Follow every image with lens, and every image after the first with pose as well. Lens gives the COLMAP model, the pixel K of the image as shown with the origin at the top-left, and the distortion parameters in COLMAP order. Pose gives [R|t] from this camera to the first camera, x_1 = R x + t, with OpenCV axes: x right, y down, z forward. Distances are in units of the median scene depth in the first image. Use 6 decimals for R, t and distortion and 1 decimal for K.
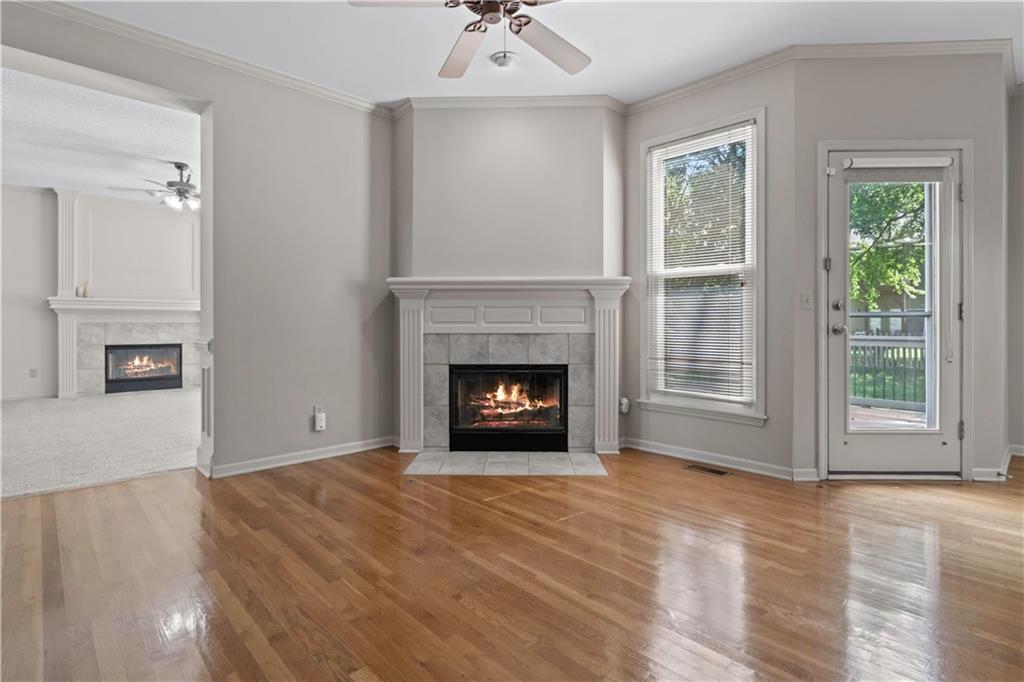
lens RADIAL K [[504.7, 0, 509.8], [0, 504.7, 324.2], [0, 0, 1]] dist [-0.000194, 0.000386]
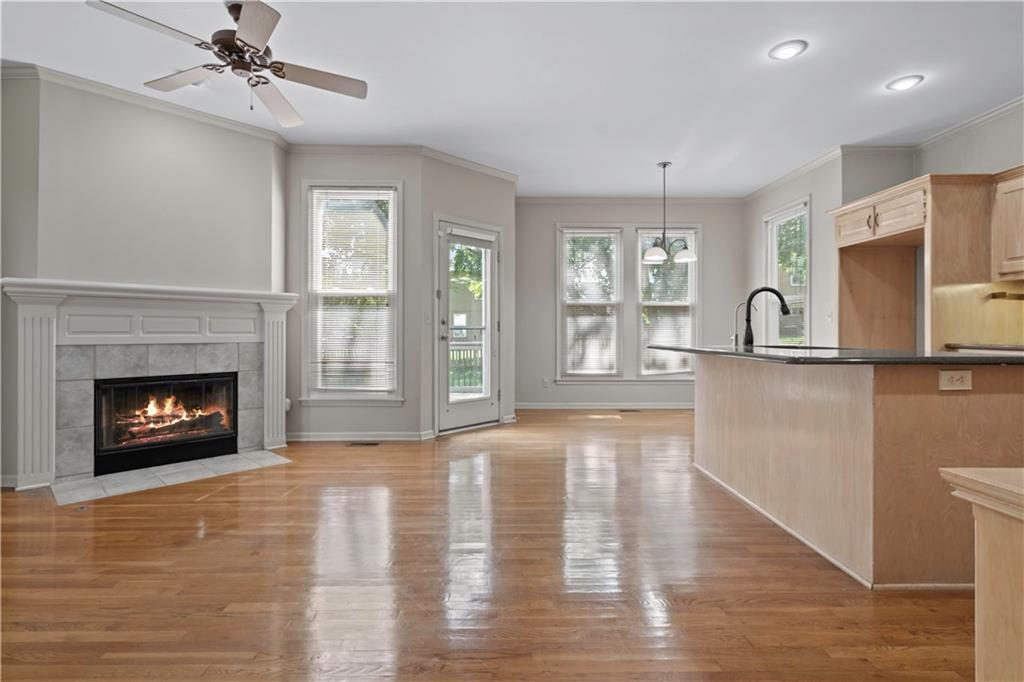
lens RADIAL K [[498.8, 0, 510.2], [0, 498.8, 329.9], [0, 0, 1]] dist [-0.000317, 0.000147]
pose [[0.670959, 0.003911, 0.741485, -0.282438], [0.002224, 0.999971, -0.007287, 0.000129], [-0.741492, 0.006539, 0.670930, -0.140213]]
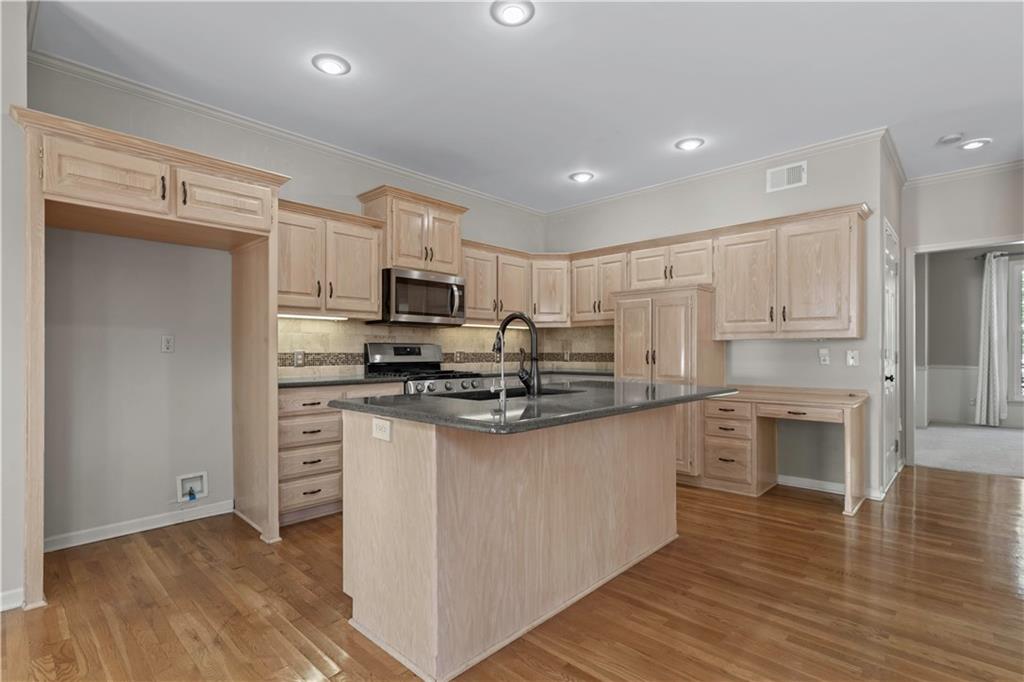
lens RADIAL K [[490.8, 0, 512.1], [0, 490.8, 354.2], [0, 0, 1]] dist [-0.001561, 0.000061]
pose [[-0.998224, 0.001188, -0.059569, 0.642042], [0.000643, 0.999958, 0.009155, -0.032123], [0.059577, 0.009101, -0.998182, 0.673071]]
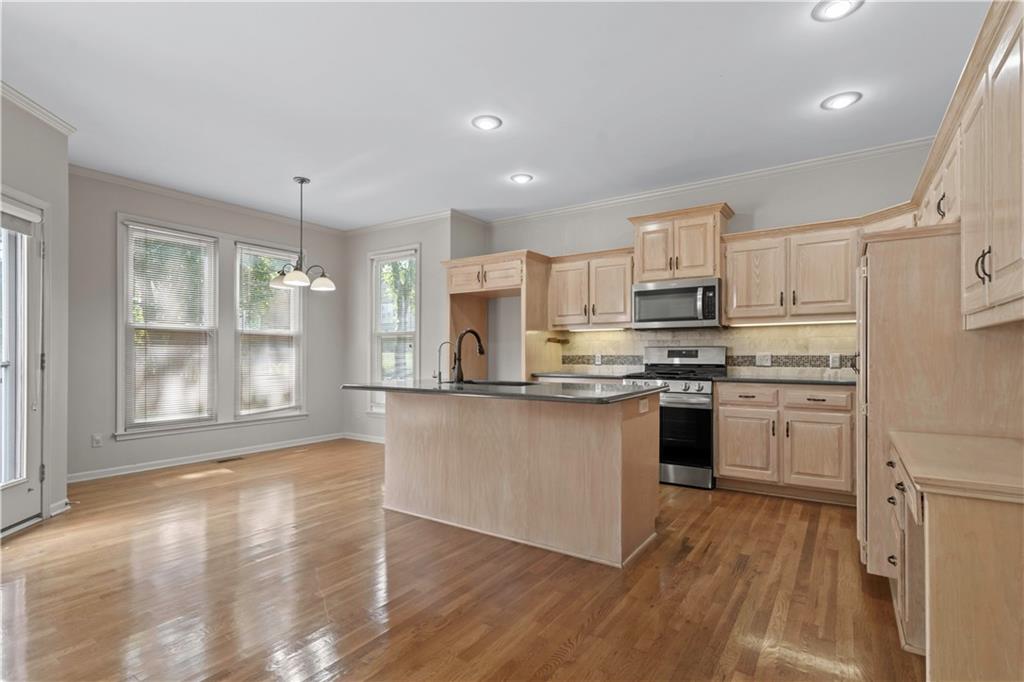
lens RADIAL K [[490.8, 0, 512.1], [0, 490.8, 354.2], [0, 0, 1]] dist [-0.001561, 0.000061]
pose [[-0.218775, 0.003062, 0.975770, -0.275016], [0.005284, 0.999984, -0.001953, -0.027842], [-0.975761, 0.004728, -0.218788, 0.214065]]
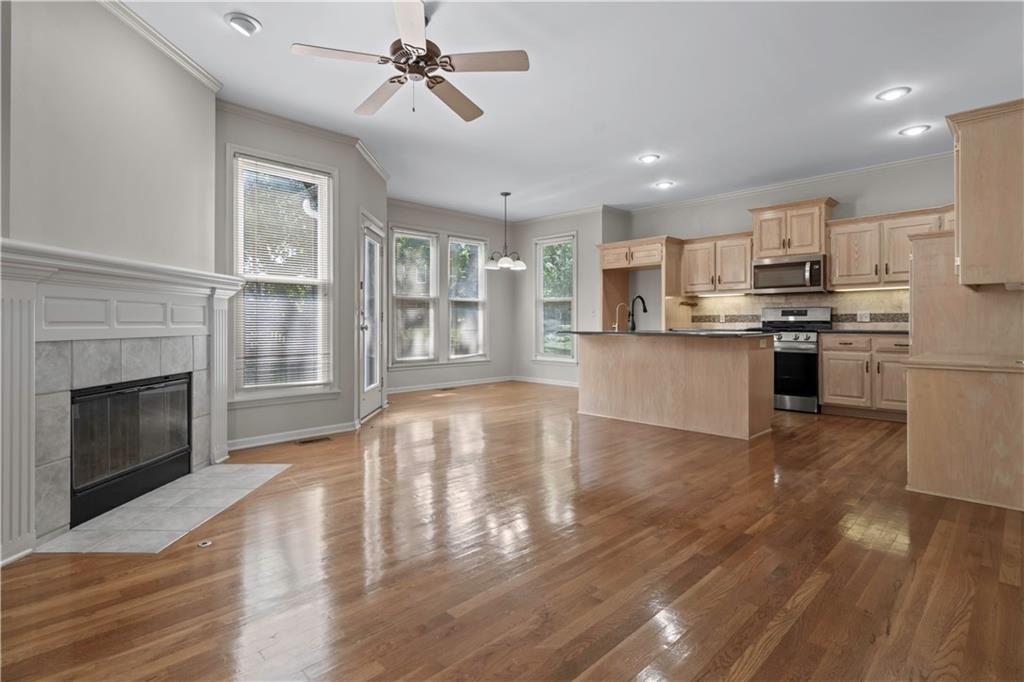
lens RADIAL K [[497.6, 0, 507.2], [0, 497.6, 320.5], [0, 0, 1]] dist [0.002650, 0.000354]
pose [[-0.015799, 0.006266, 0.999856, -0.748134], [0.004734, 0.999970, -0.006192, 0.000046], [-0.999864, 0.004636, -0.015828, 0.473022]]
